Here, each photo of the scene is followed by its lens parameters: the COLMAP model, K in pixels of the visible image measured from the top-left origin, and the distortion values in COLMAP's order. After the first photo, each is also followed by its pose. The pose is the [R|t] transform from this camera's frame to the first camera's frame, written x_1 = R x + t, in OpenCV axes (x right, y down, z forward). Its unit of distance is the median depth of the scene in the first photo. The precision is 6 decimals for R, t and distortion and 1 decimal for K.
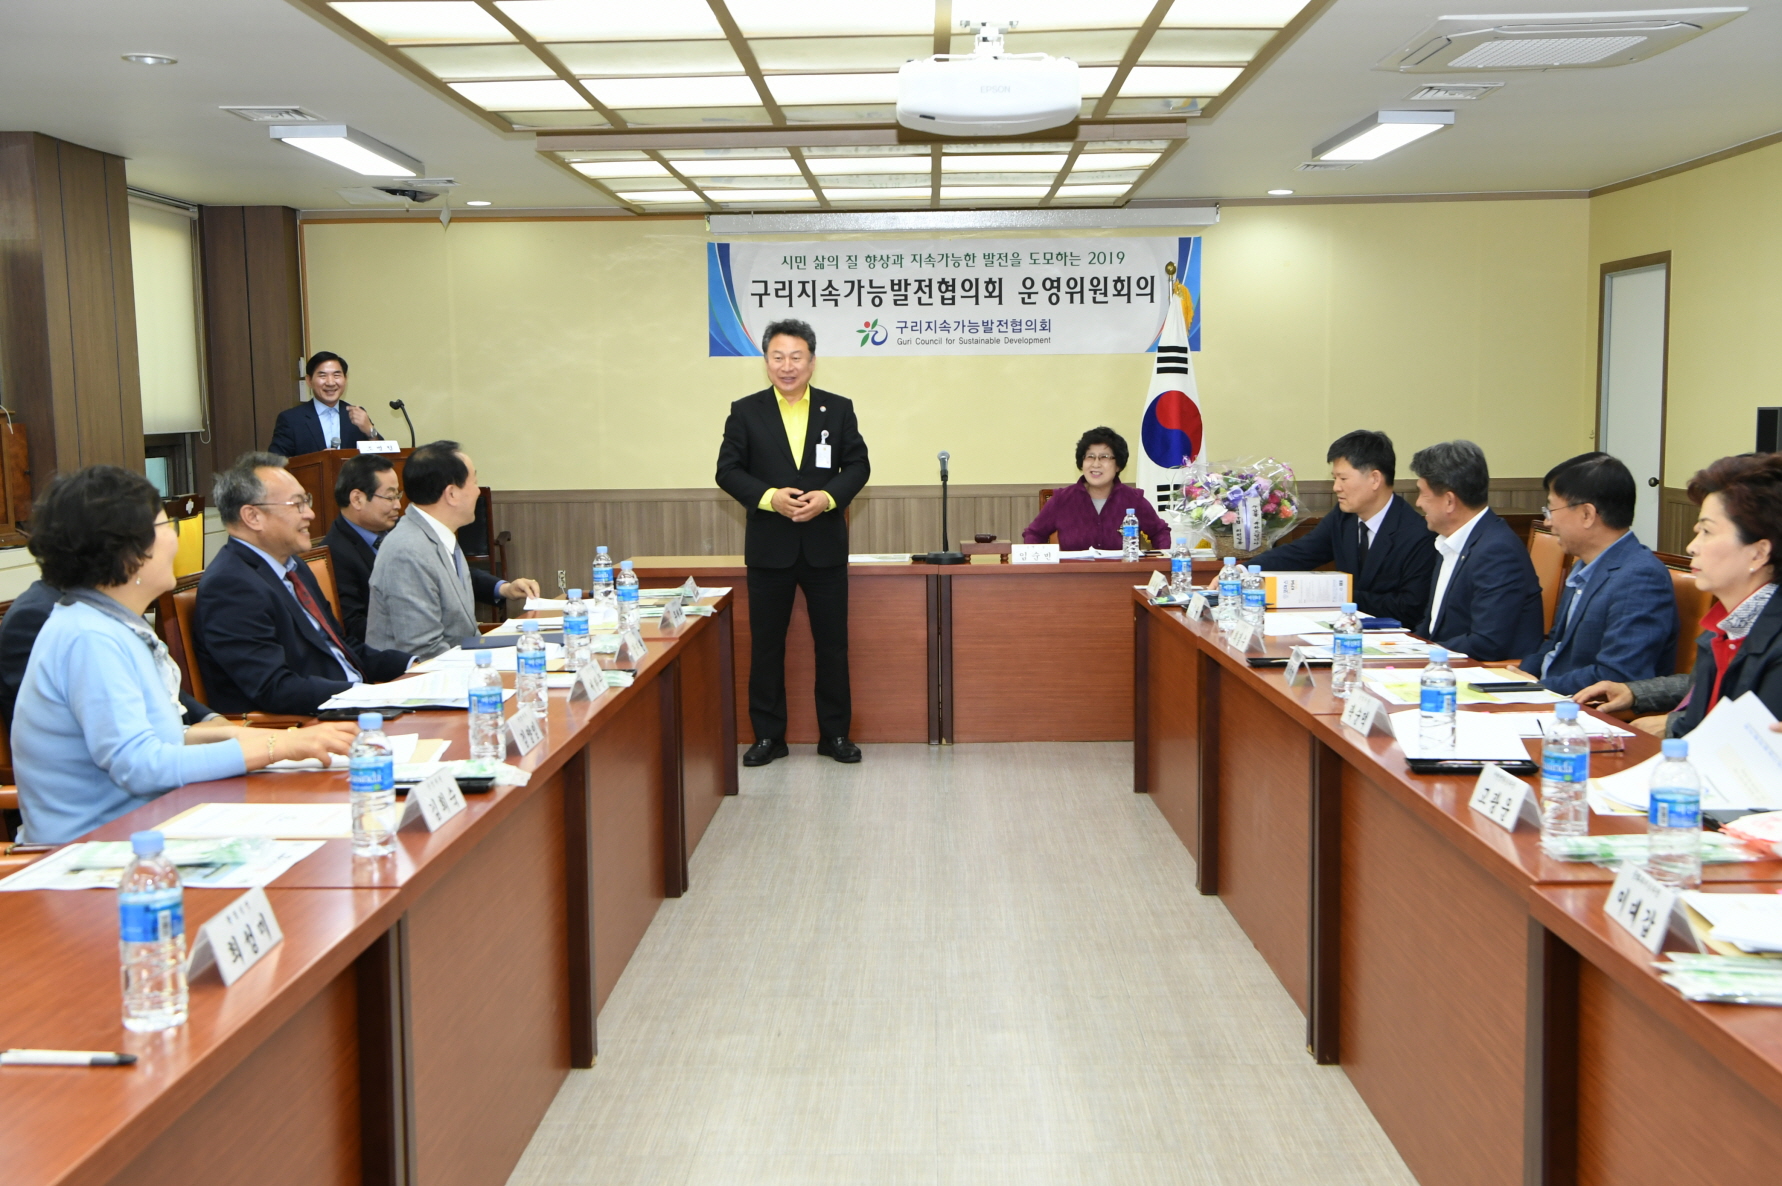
lens RADIAL K [[1940.0, 0, 889.8], [0, 1940.0, 629.5], [0, 0, 1]] dist [0.012685, 0.007861]
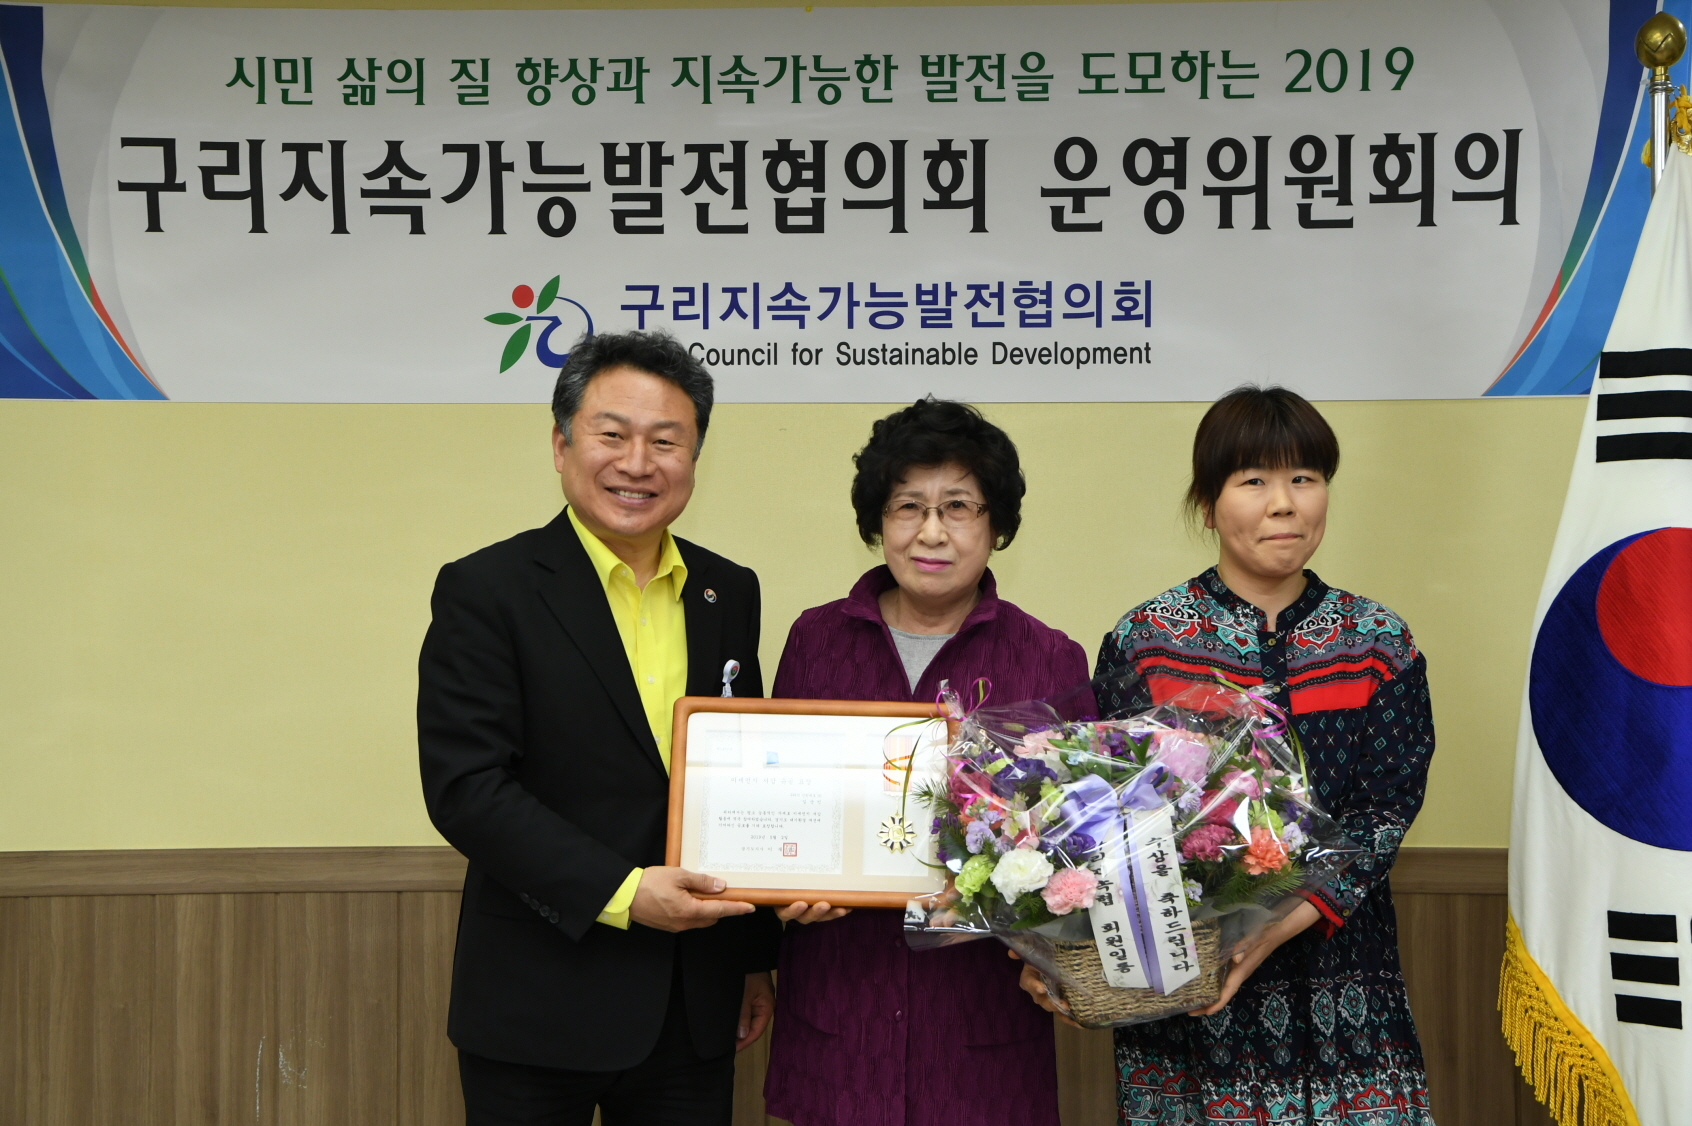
lens RADIAL K [[2252.6, 0, 846.0], [0, 2252.6, 563.0], [0, 0, 1]] dist [0.156908, 0.078332]
pose [[0.999802, 0.008873, -0.017839, 0.043564], [-0.010714, 0.994313, -0.105955, -0.081664], [0.016798, 0.106126, 0.994211, 0.667489]]
